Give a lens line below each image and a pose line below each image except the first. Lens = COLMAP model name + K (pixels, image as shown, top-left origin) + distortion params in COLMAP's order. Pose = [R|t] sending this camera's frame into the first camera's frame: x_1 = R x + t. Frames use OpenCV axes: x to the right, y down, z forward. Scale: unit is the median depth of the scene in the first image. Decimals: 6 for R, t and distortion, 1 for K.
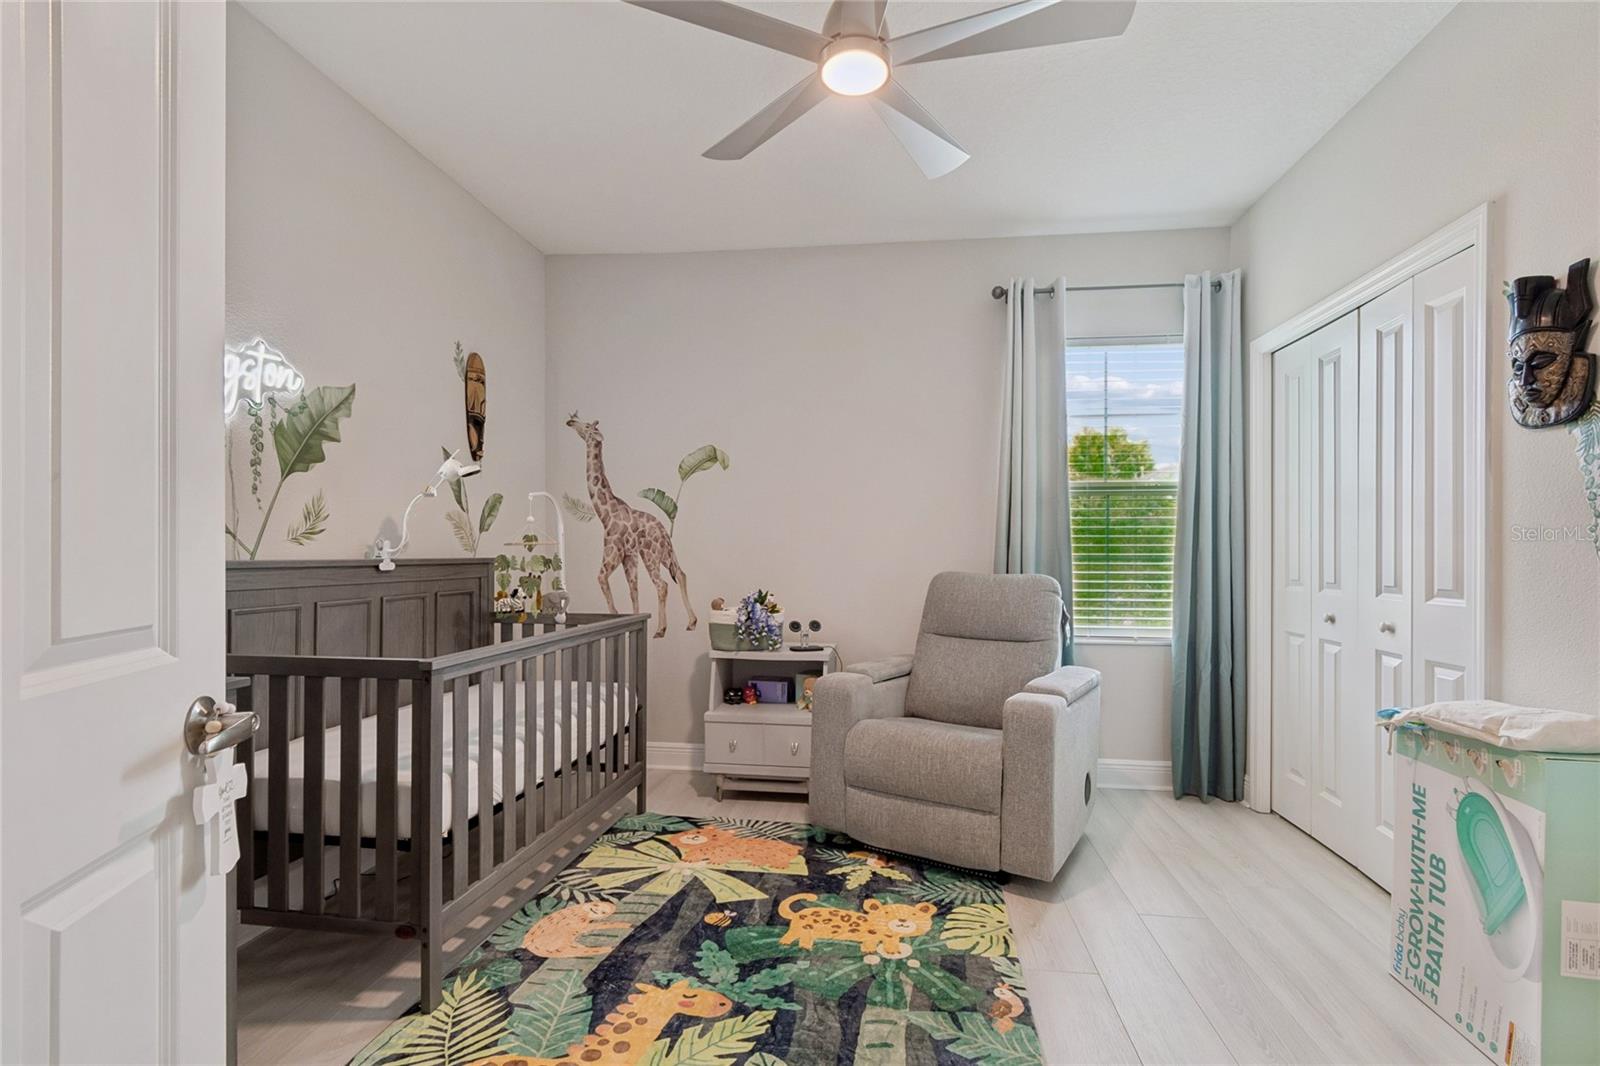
lens RADIAL K [[728.9, 0, 799.5], [0, 728.9, 548.9], [0, 0, 1]] dist [-0.002450, 0.000892]
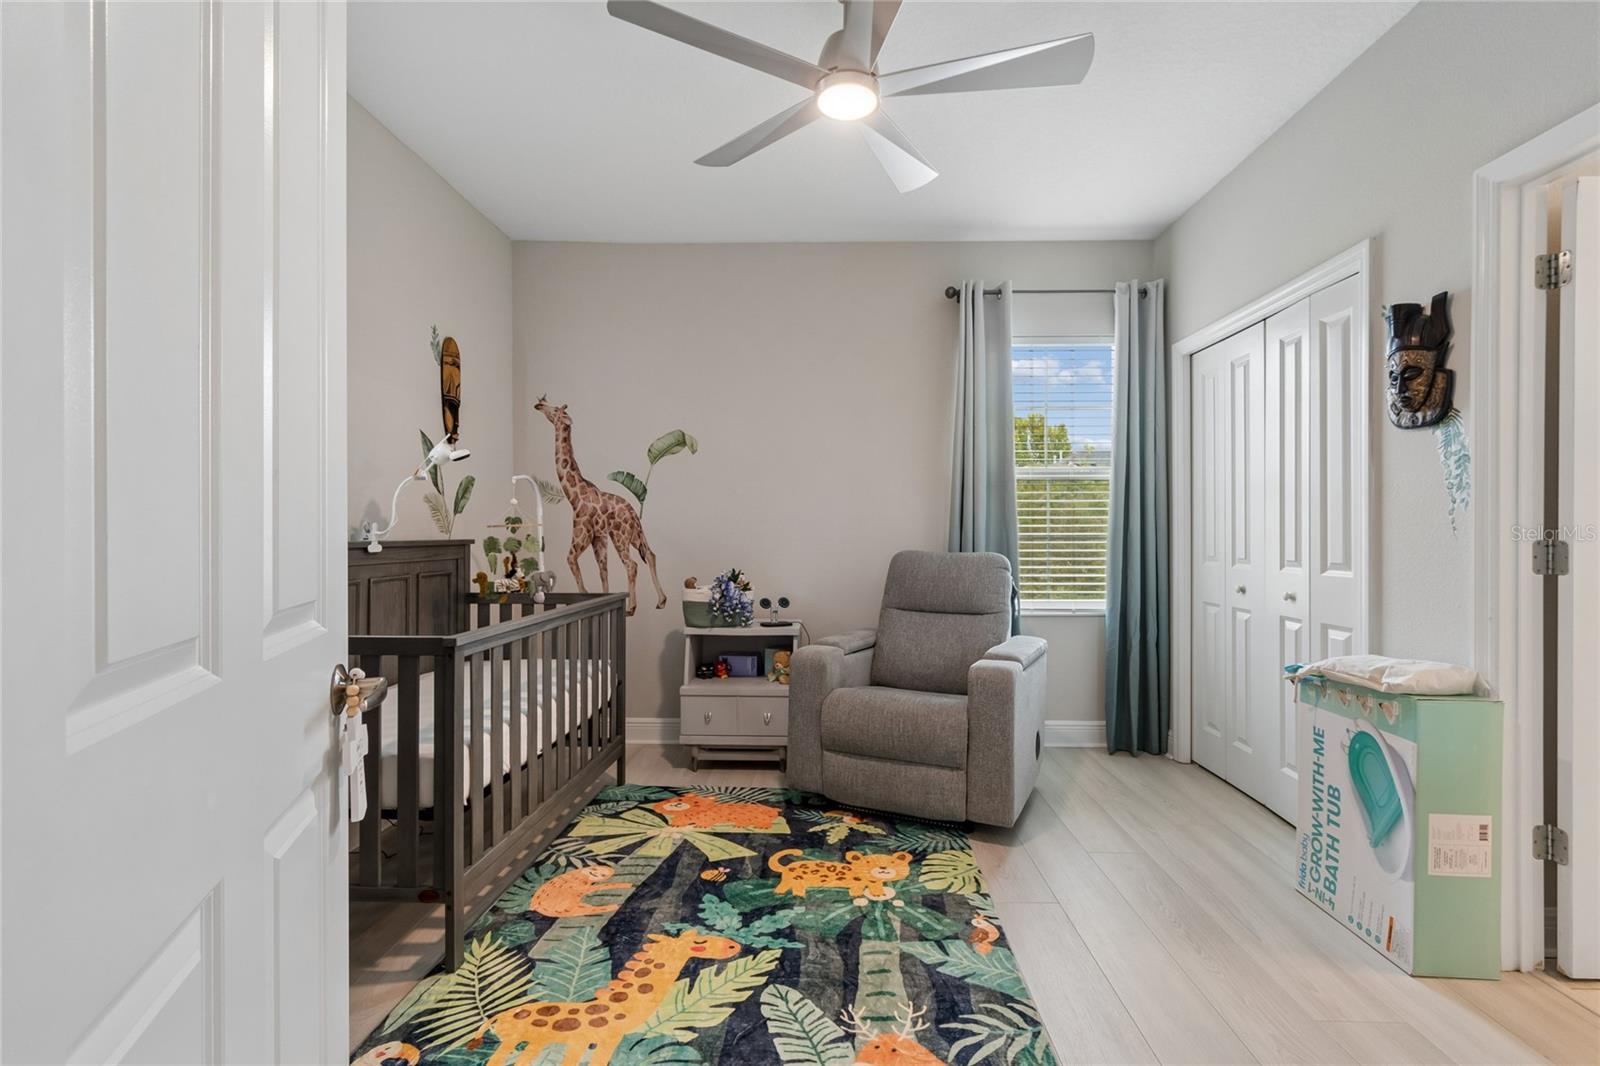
lens RADIAL K [[728.9, 0, 799.3], [0, 728.9, 528.5], [0, 0, 1]] dist [-0.002450, 0.000892]
pose [[0.994849, -0.002710, 0.101335, -0.094365], [0.002768, 0.999996, -0.000436, -0.002050], [-0.101334, 0.000714, 0.994852, -0.081689]]
